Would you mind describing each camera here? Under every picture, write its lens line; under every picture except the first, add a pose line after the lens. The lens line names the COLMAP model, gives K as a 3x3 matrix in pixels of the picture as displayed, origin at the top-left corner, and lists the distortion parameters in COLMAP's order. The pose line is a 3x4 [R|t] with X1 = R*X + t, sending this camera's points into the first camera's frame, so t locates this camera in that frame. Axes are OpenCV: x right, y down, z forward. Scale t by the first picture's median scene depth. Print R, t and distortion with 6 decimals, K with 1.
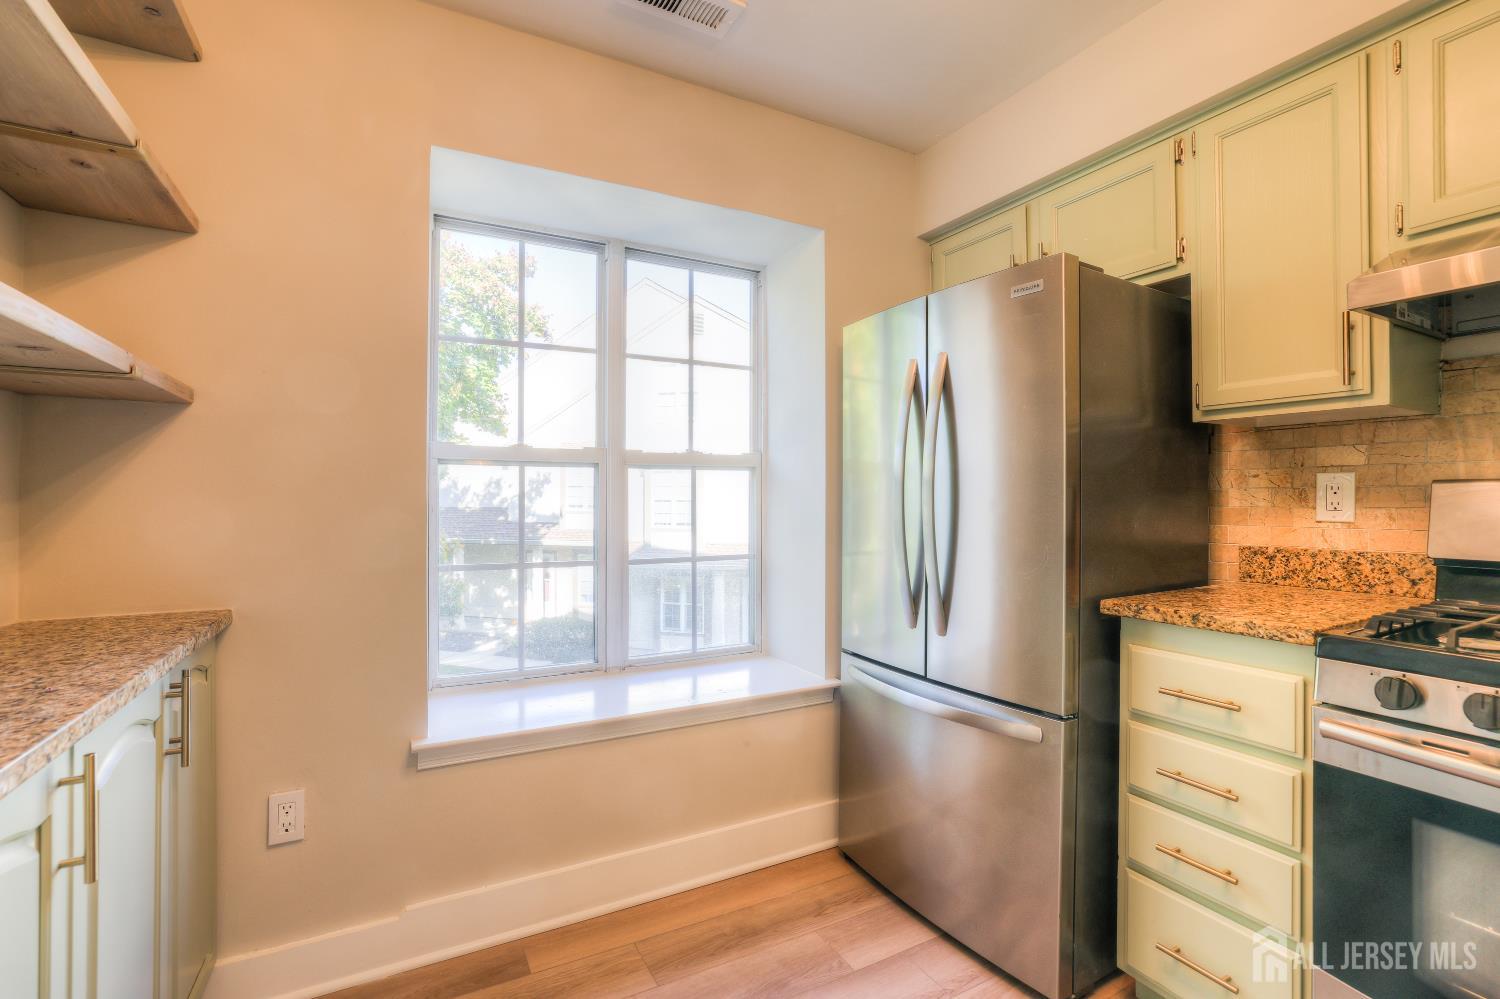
lens RADIAL K [[670.8, 0, 739.8], [0, 670.8, 491.3], [0, 0, 1]] dist [-0.052660, 0.020830]
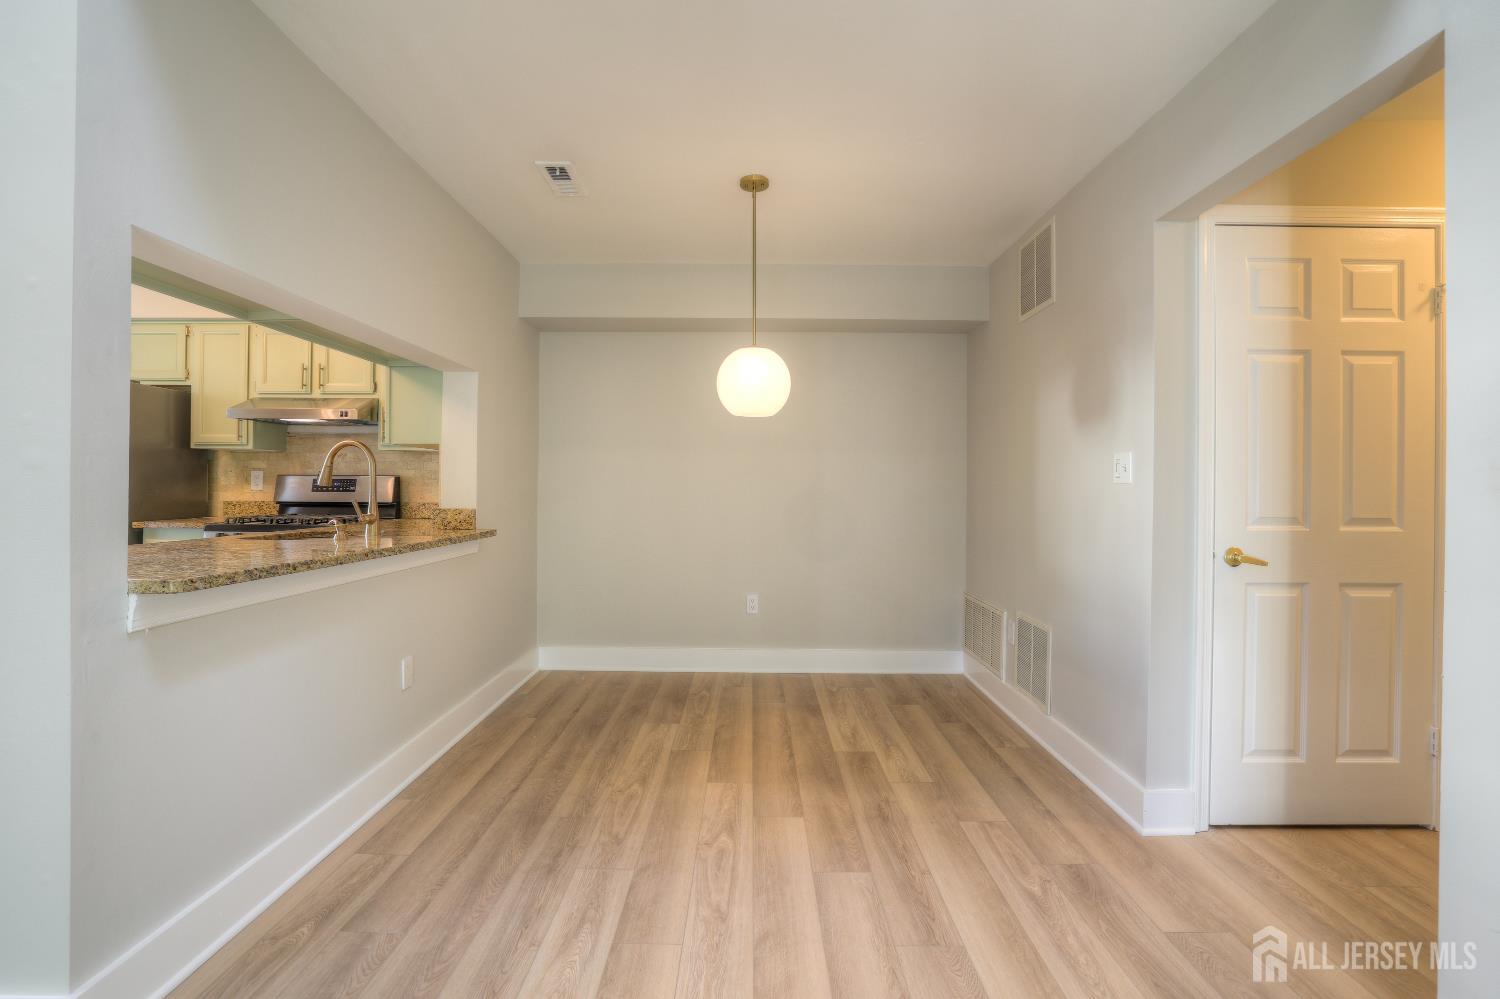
lens RADIAL K [[659.6, 0, 746.6], [0, 659.6, 495.0], [0, 0, 1]] dist [-0.050551, 0.019878]
pose [[0.473055, -0.007062, 0.881004, -0.405920], [-0.017928, 0.999684, 0.017640, -0.012981], [-0.880850, -0.024140, 0.472779, -1.873657]]
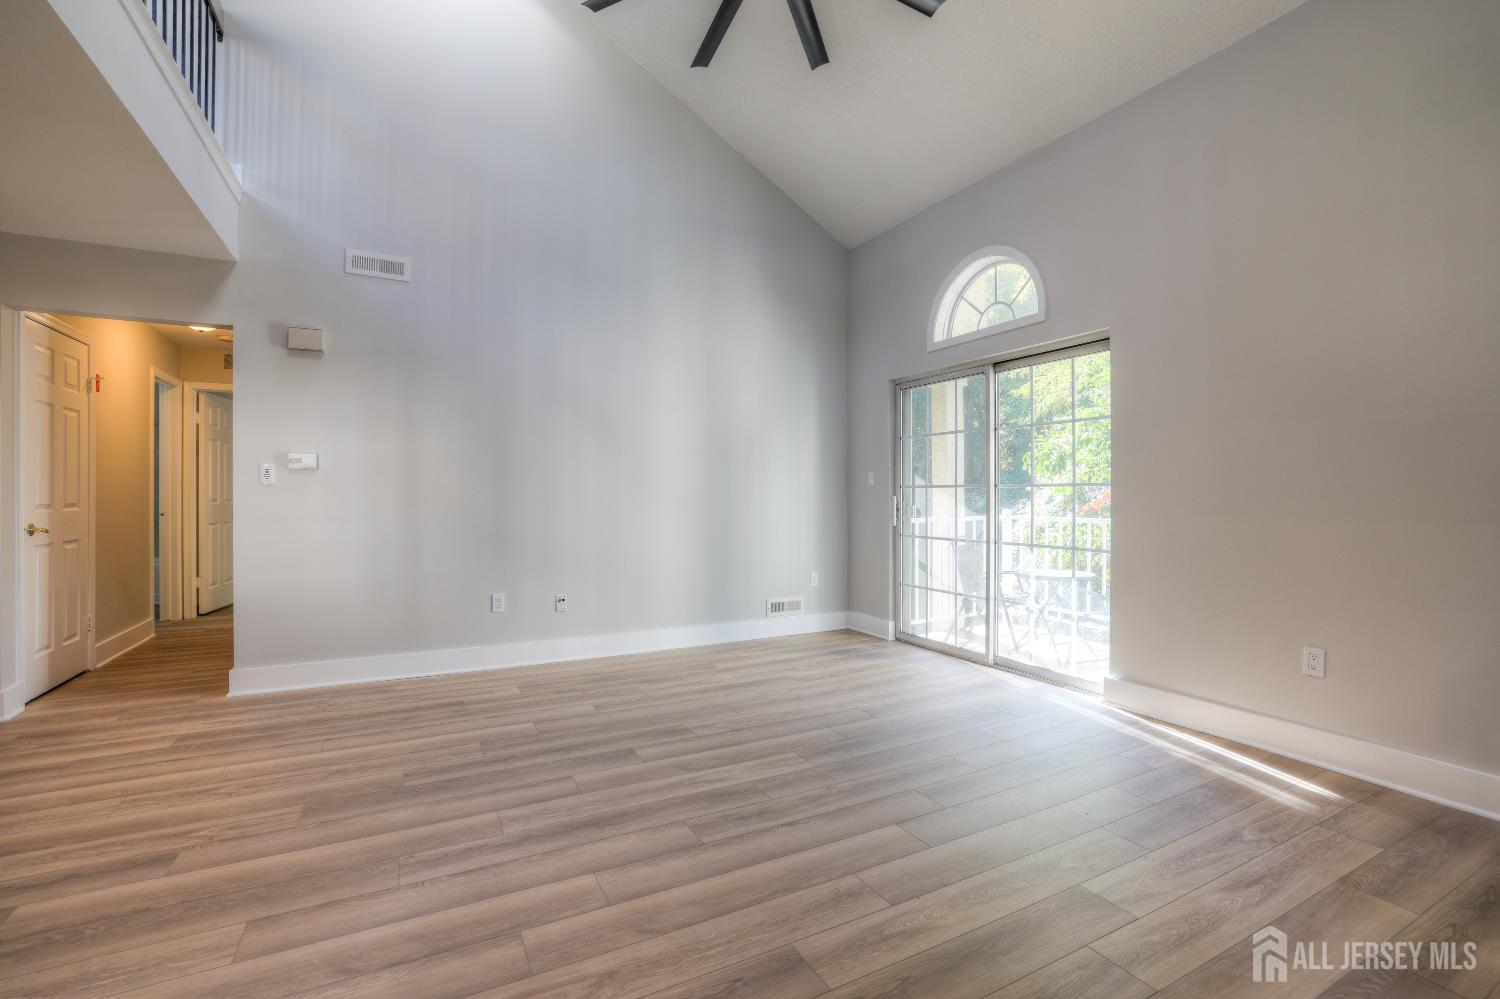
lens RADIAL K [[659.6, 0, 746.6], [0, 659.6, 495.0], [0, 0, 1]] dist [-0.050551, 0.019878]
pose [[-0.999995, -0.002909, 0.001416, -1.090504], [-0.002926, 0.999921, -0.012211, 0.025549], [-0.001381, -0.012215, -0.999924, -0.081199]]
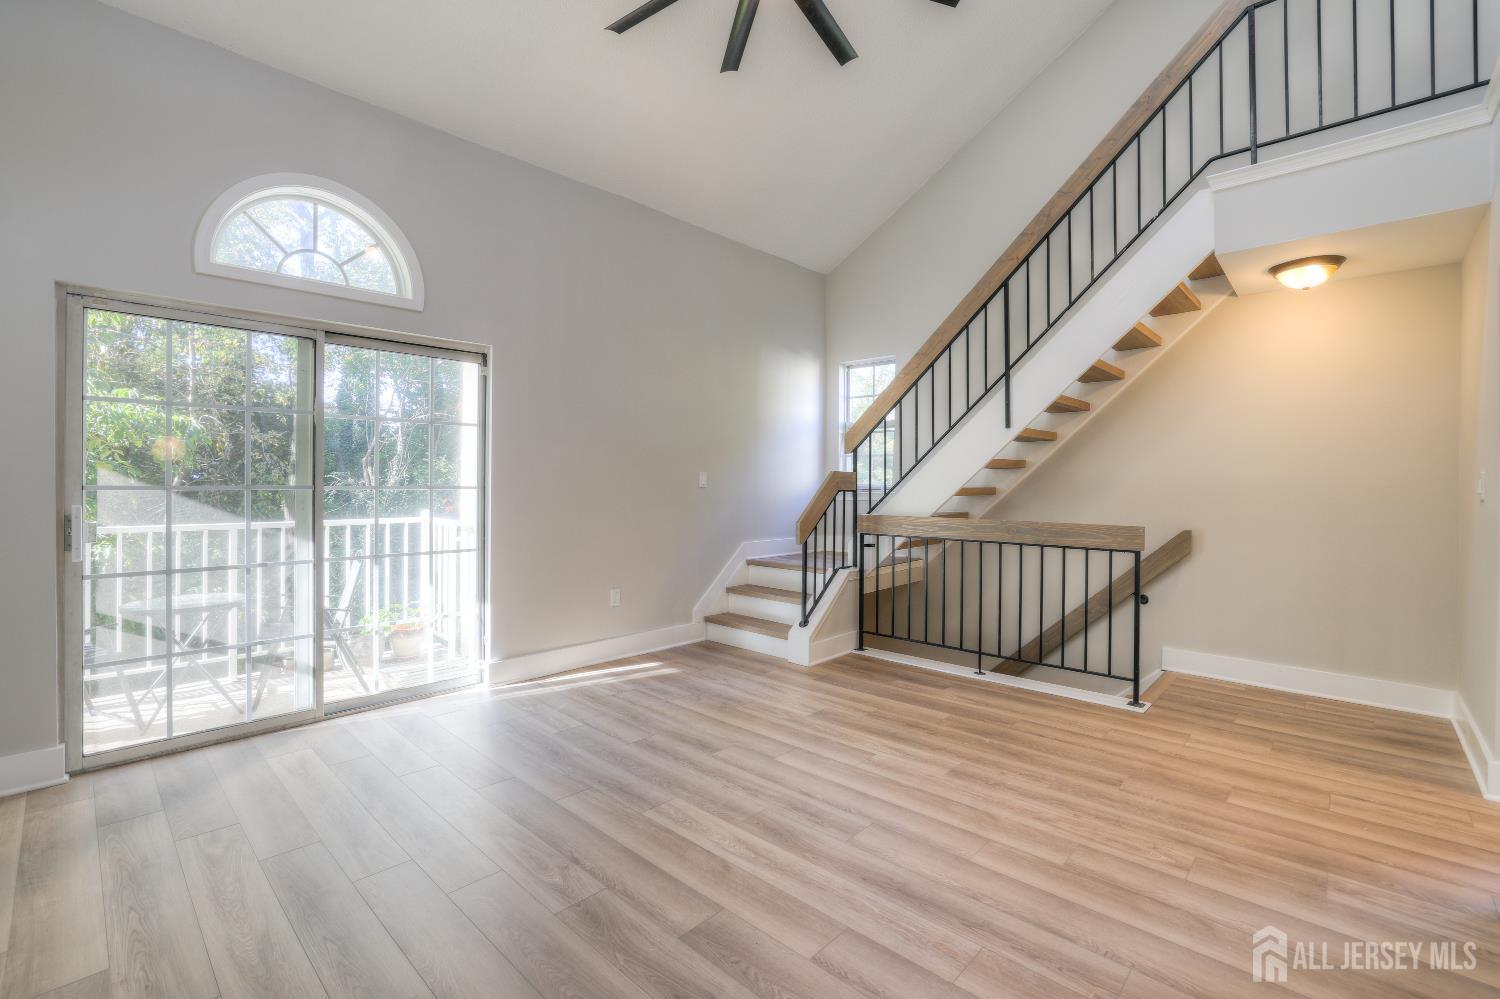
lens RADIAL K [[661.1, 0, 749.1], [0, 661.1, 484.3], [0, 0, 1]] dist [-0.048382, 0.019450]
pose [[0.325591, 0.001685, -0.945509, 0.252770], [0.005636, 0.999977, 0.003723, -0.056126], [0.945494, -0.006541, 0.325574, -2.076101]]
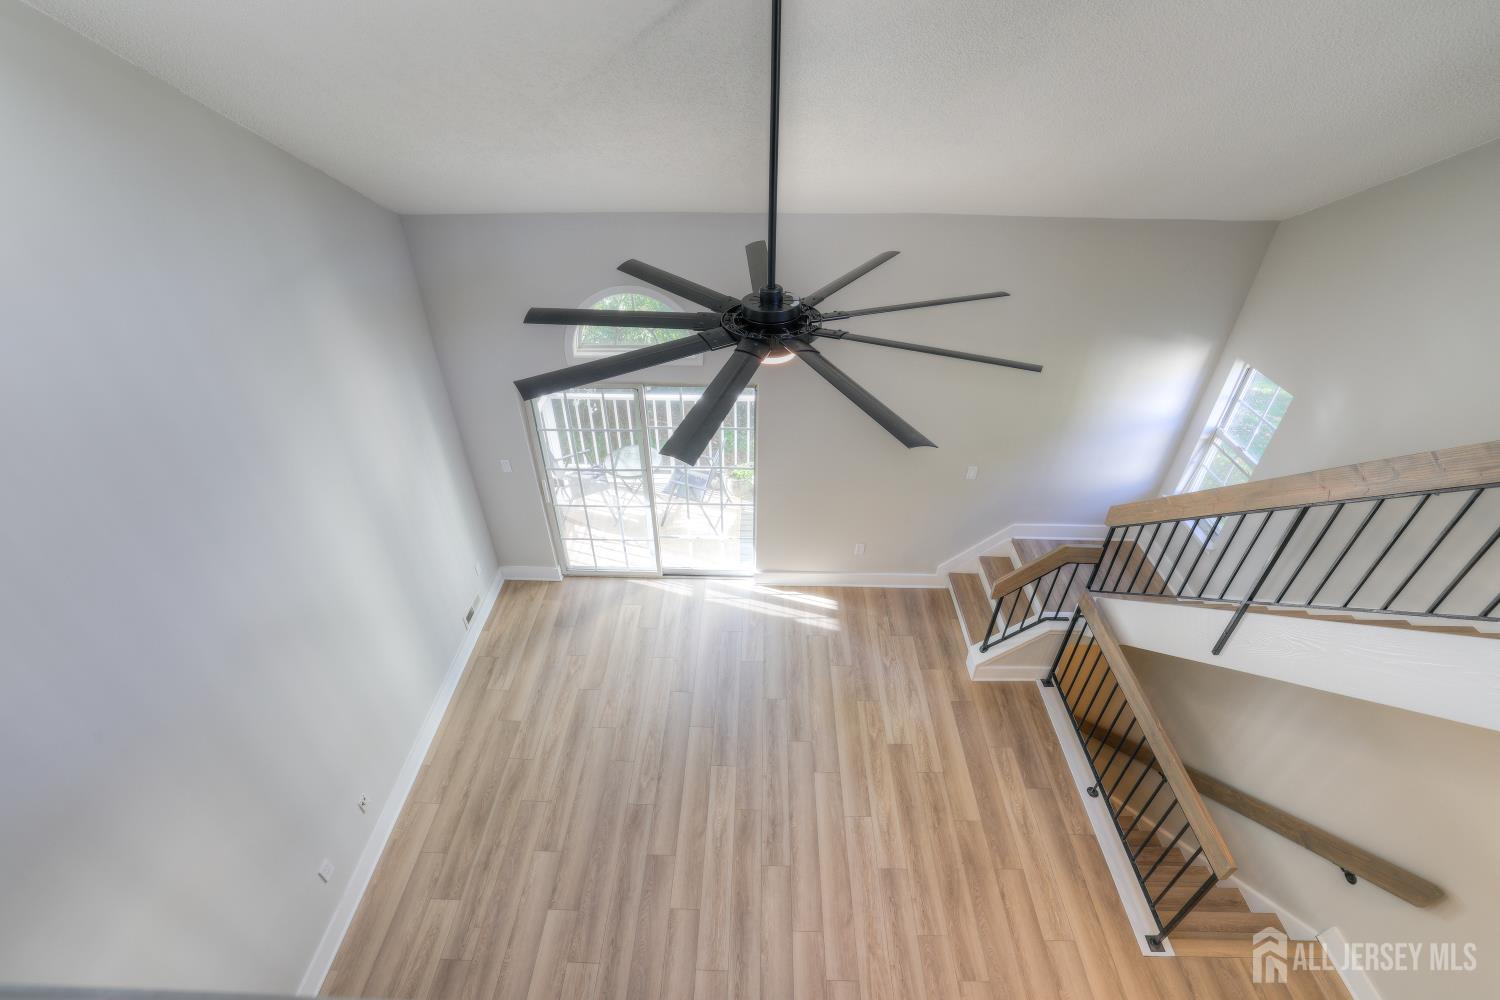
lens RADIAL K [[659.6, 0, 746.6], [0, 659.6, 495.5], [0, 0, 1]] dist [-0.050551, 0.019878]
pose [[-0.489598, 0.512925, -0.705125, 0.066767], [0.009641, 0.811813, 0.583838, -1.833827], [0.871895, 0.279048, -0.402407, -0.914287]]
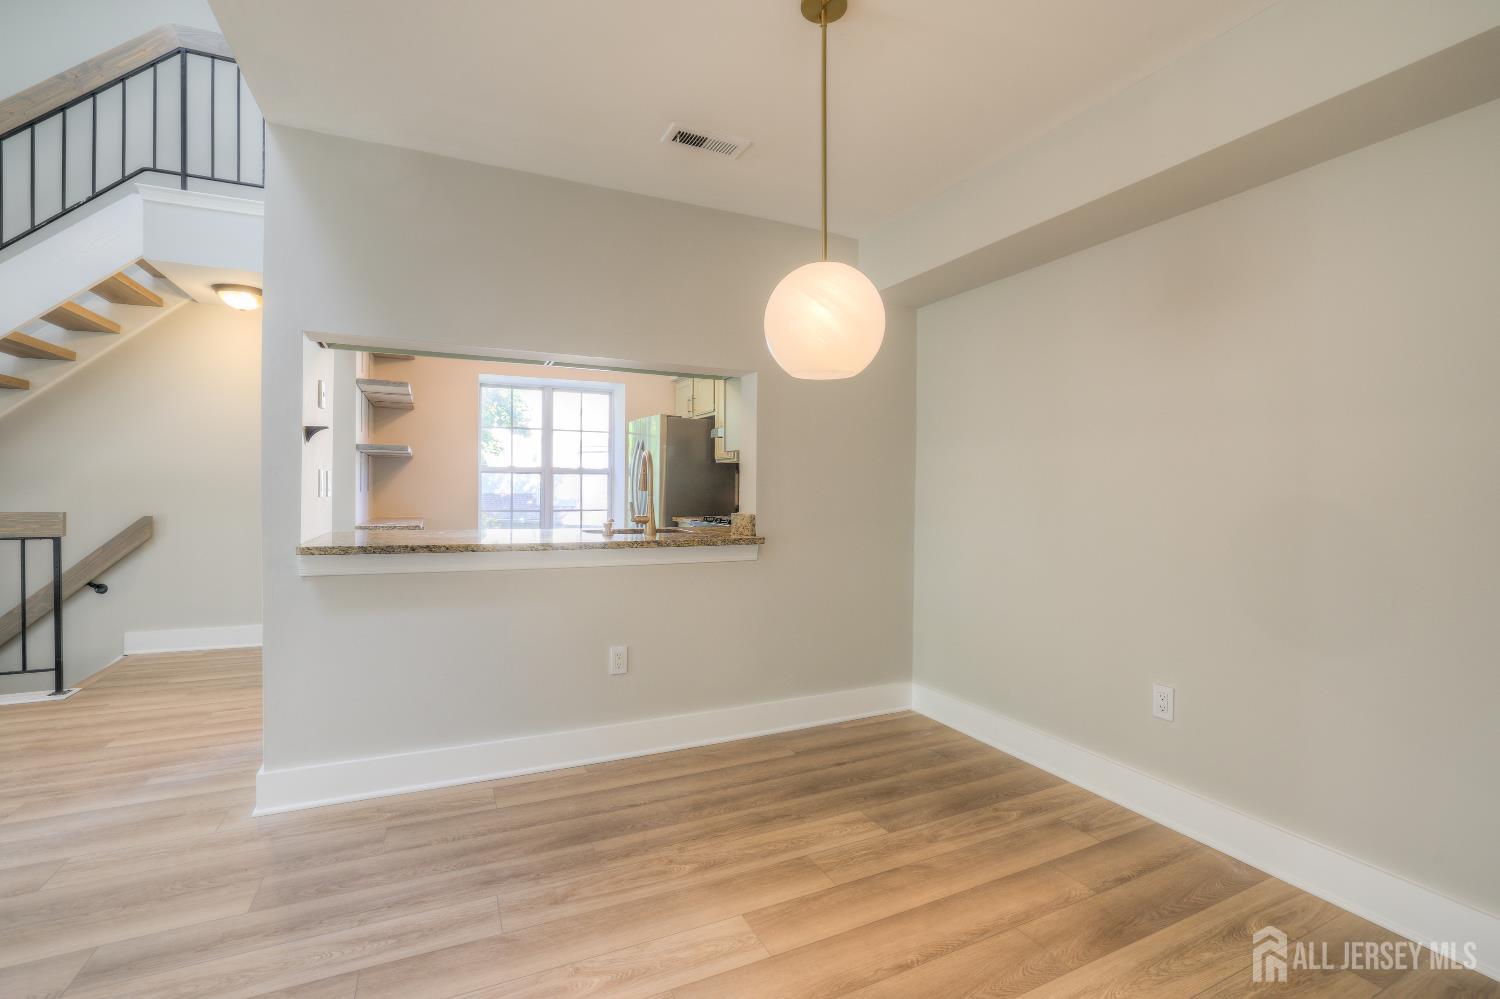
lens RADIAL K [[657.6, 0, 739.8], [0, 657.6, 497.6], [0, 0, 1]] dist [-0.049437, 0.018973]
pose [[0.998884, 0.008934, -0.046389, 0.949697], [-0.007789, 0.999662, 0.024816, -0.017514], [0.046595, -0.024427, 0.998615, -2.122808]]
